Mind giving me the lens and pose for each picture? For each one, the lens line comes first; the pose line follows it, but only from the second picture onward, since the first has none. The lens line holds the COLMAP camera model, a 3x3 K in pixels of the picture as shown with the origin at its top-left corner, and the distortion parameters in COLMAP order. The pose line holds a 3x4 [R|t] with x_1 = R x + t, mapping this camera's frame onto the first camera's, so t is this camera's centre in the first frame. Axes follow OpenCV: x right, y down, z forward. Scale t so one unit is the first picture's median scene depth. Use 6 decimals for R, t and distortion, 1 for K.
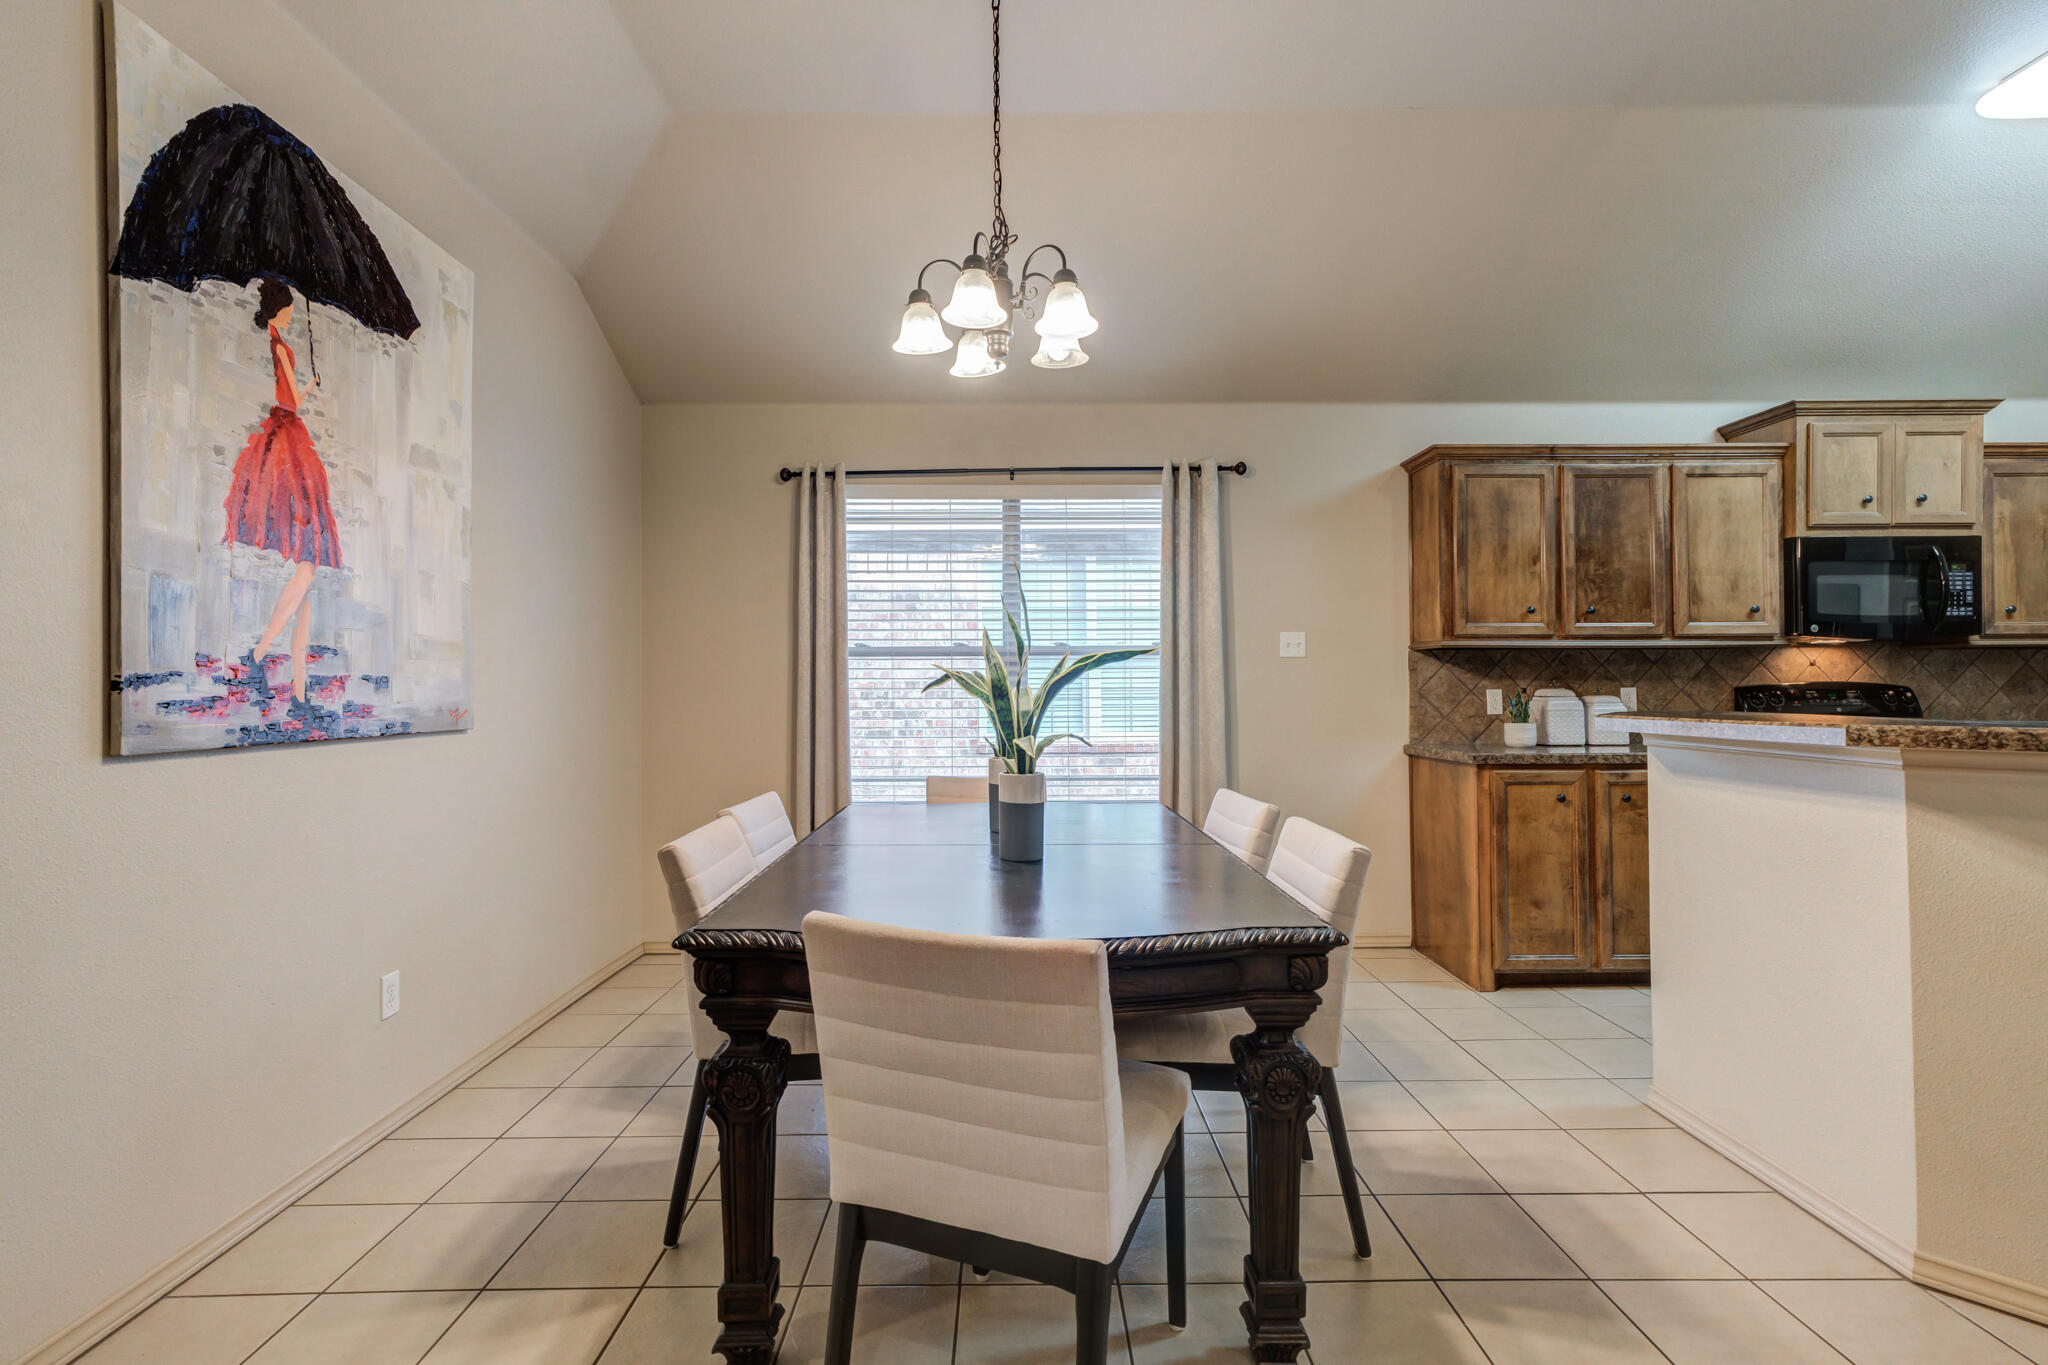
lens RADIAL K [[941.1, 0, 1022.6], [0, 941.1, 671.7], [0, 0, 1]] dist [-0.003473, 0.006688]
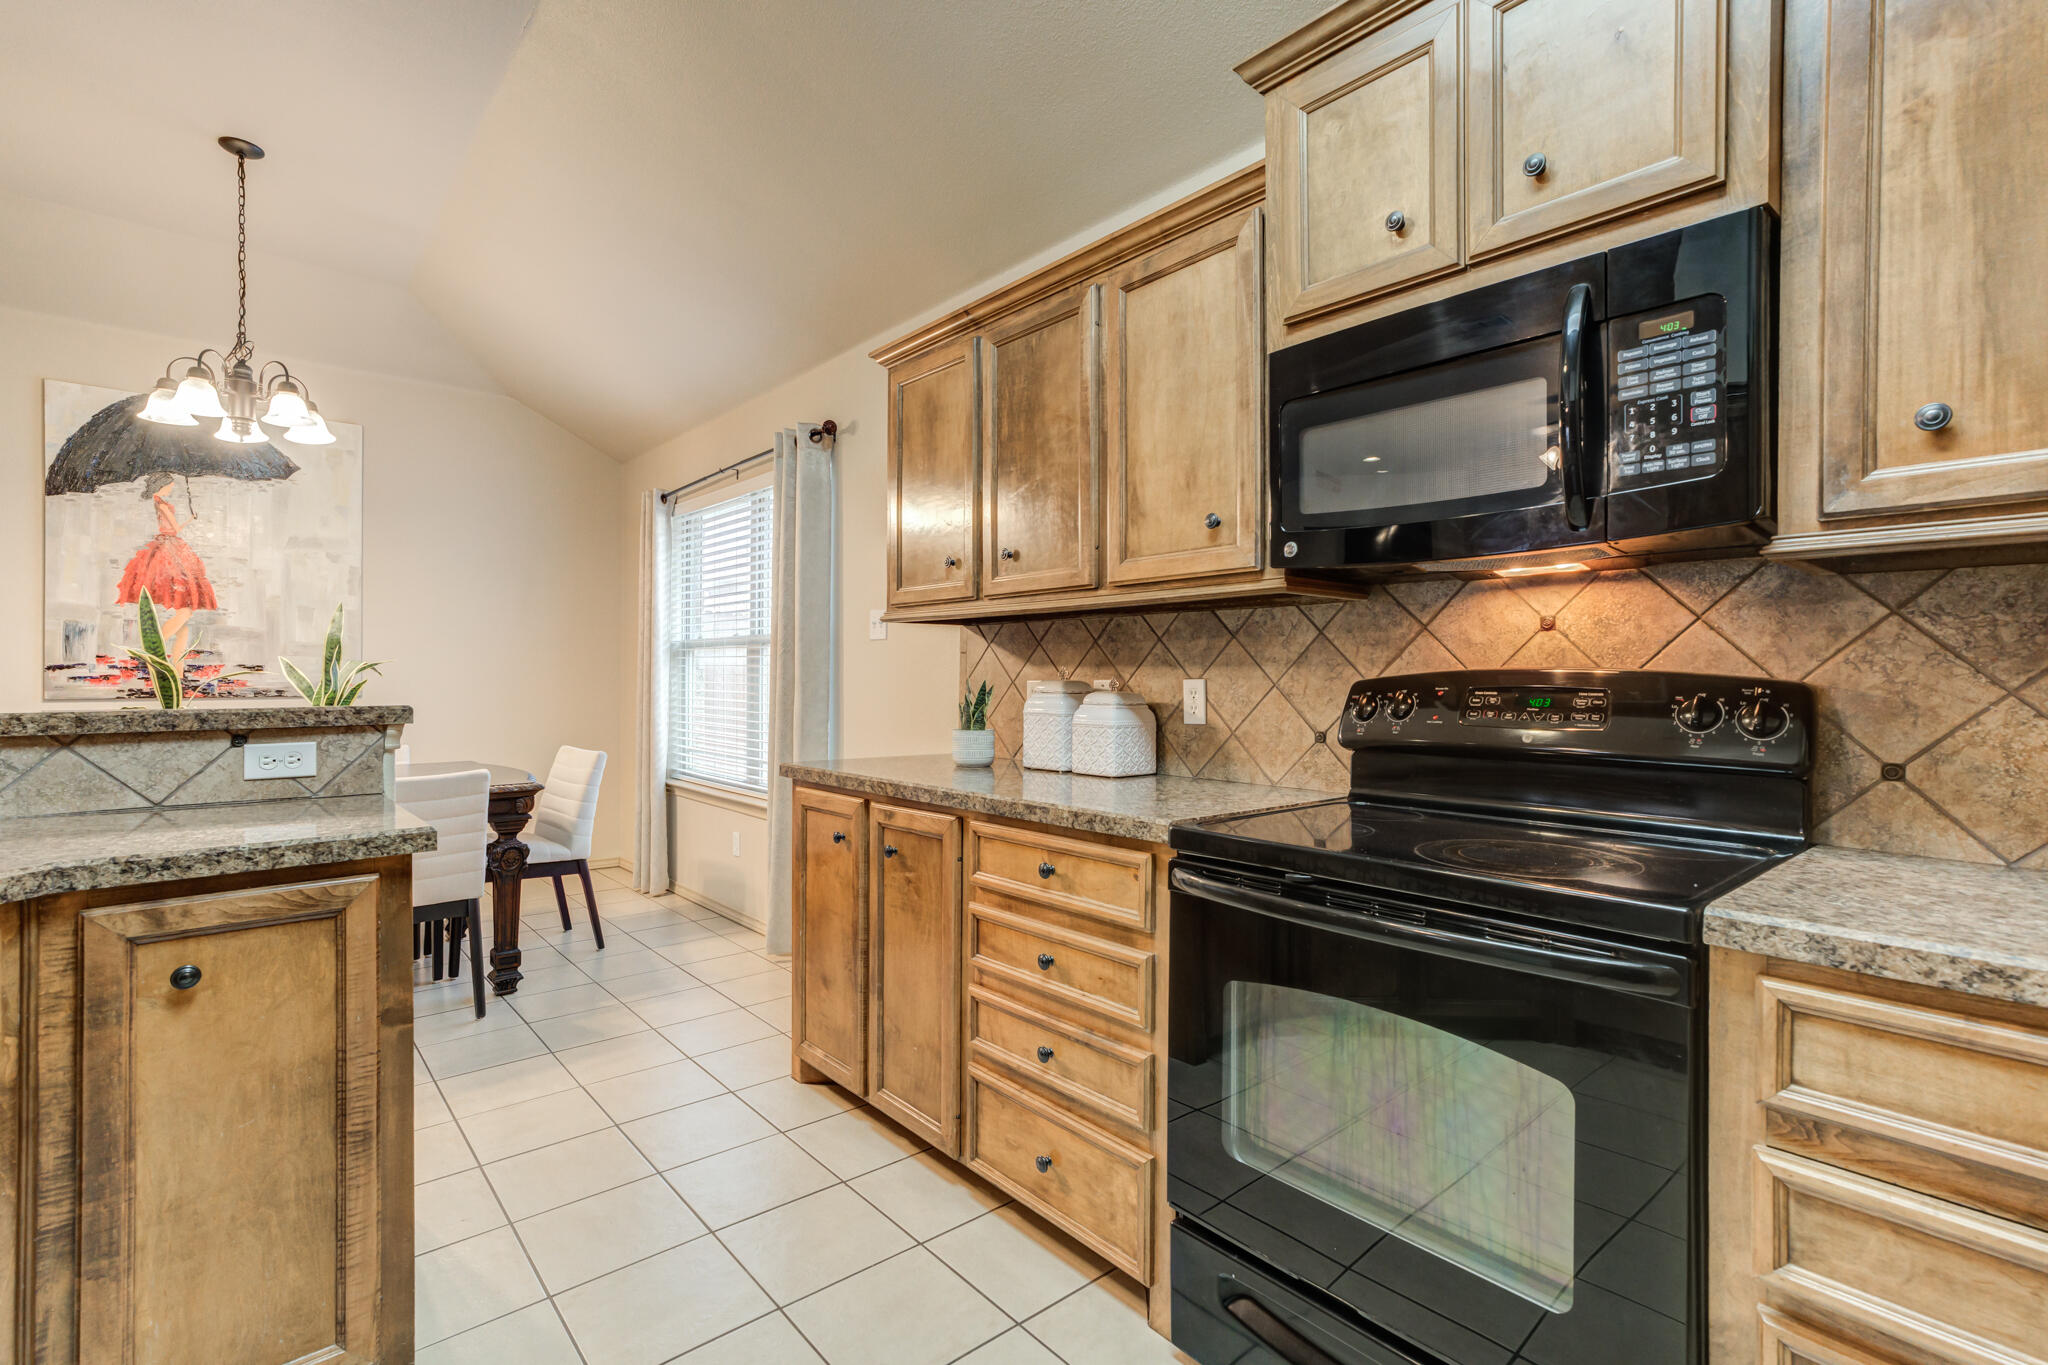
lens RADIAL K [[941.1, 0, 999.5], [0, 941.1, 668.9], [0, 0, 1]] dist [-0.003473, 0.006688]
pose [[0.640715, 0.000230, -0.767779, 1.171439], [0.006711, 0.999960, 0.005901, 0.007707], [0.767750, -0.008933, 0.640688, 0.645481]]
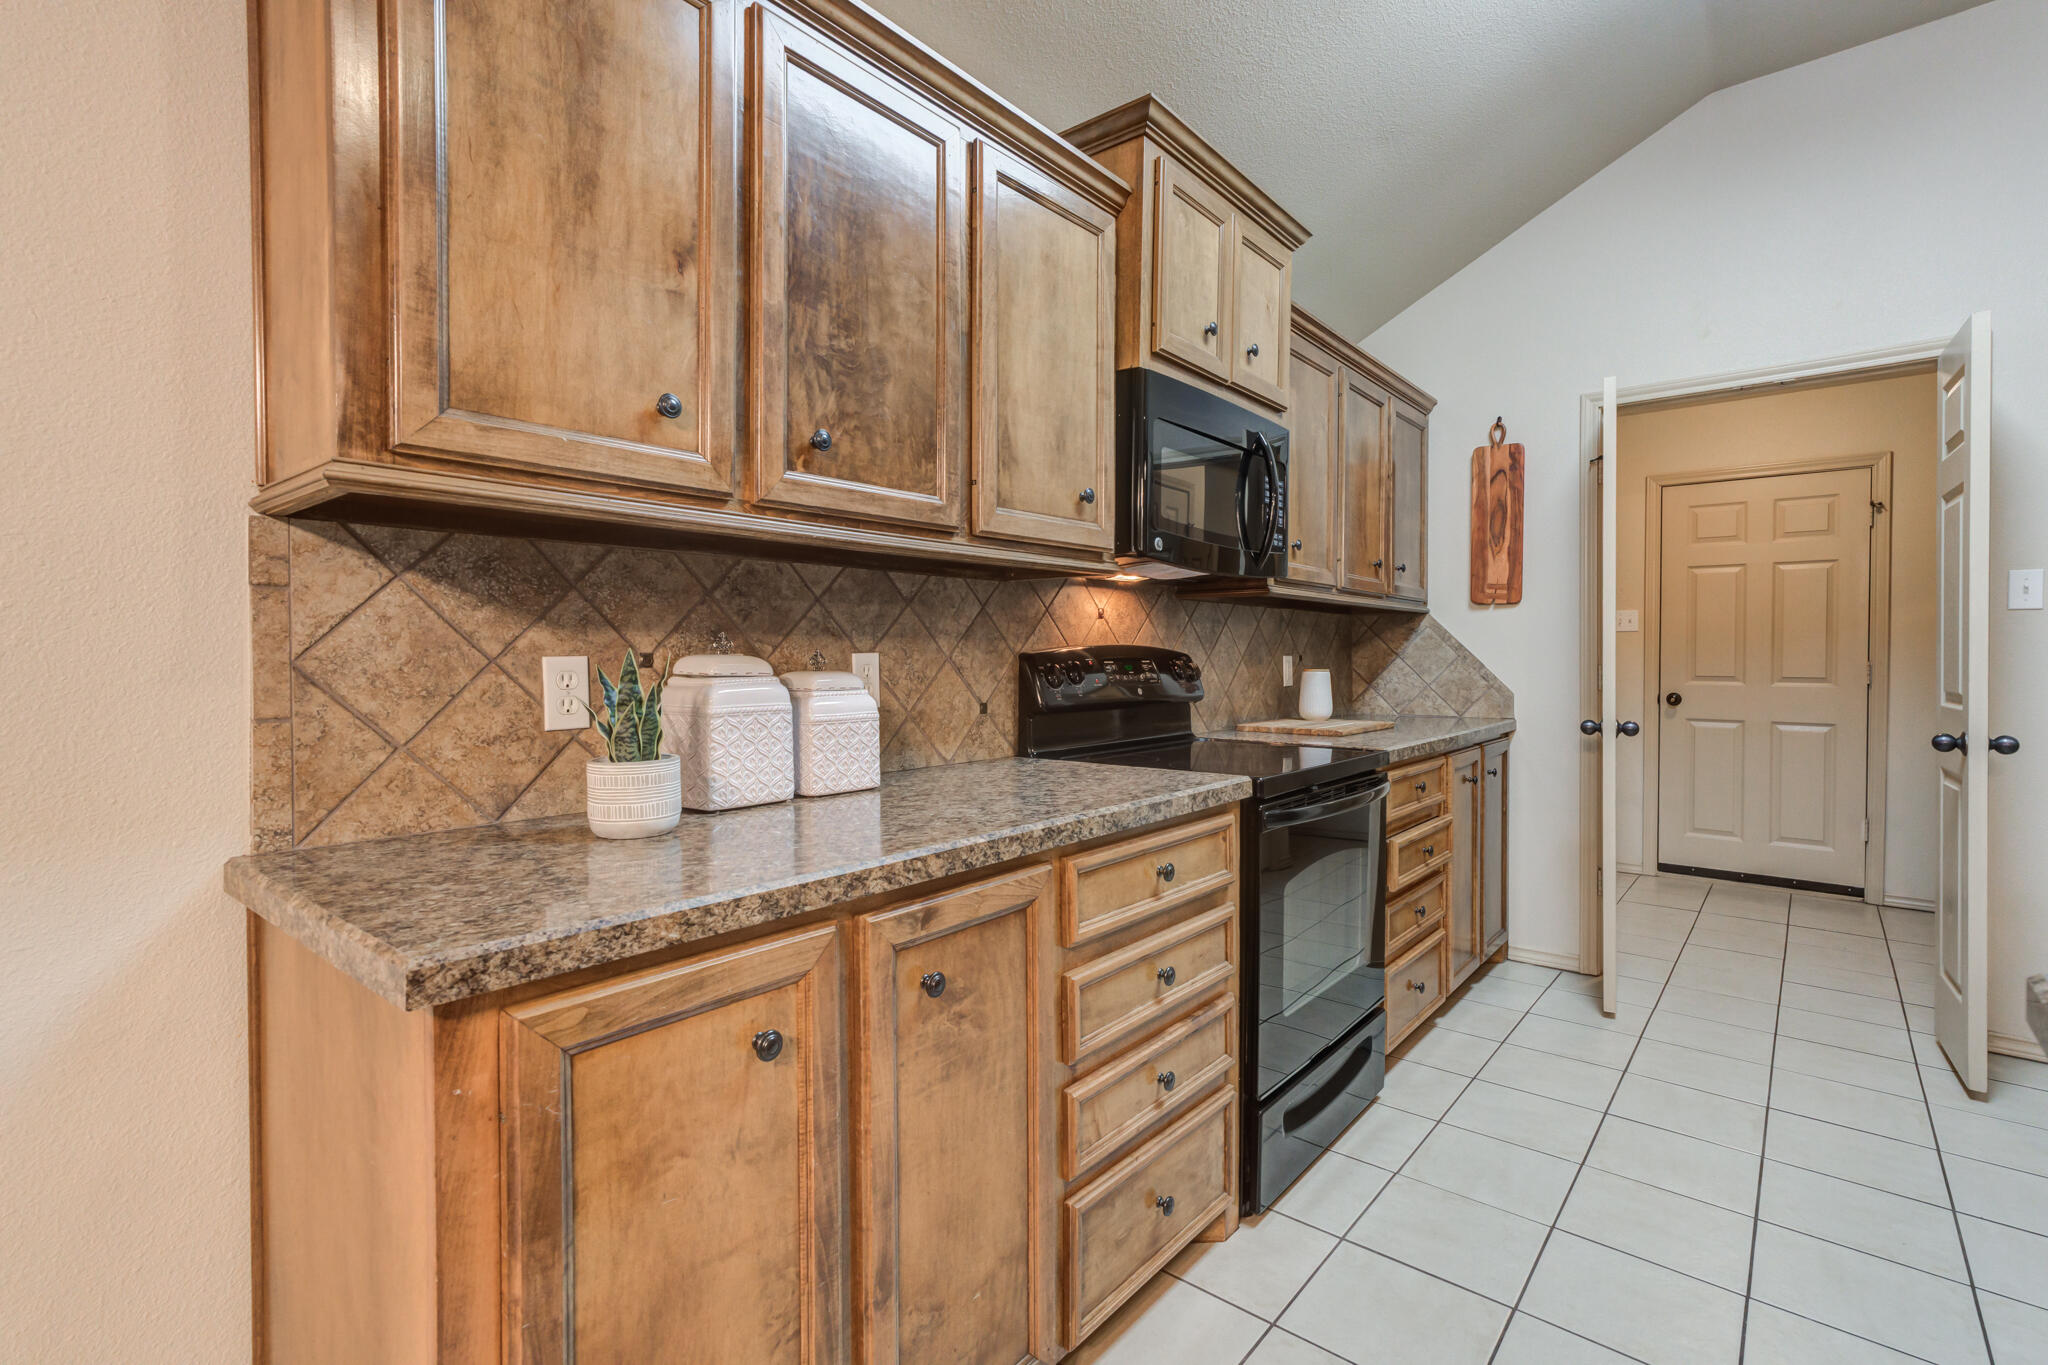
lens RADIAL K [[941.1, 0, 1021.6], [0, 941.1, 664.0], [0, 0, 1]] dist [-0.003473, 0.006688]
pose [[0.647800, -0.003858, 0.761800, 0.406054], [-0.014673, 0.999738, 0.017540, 0.015283], [-0.761669, -0.022540, 0.647574, 0.759037]]
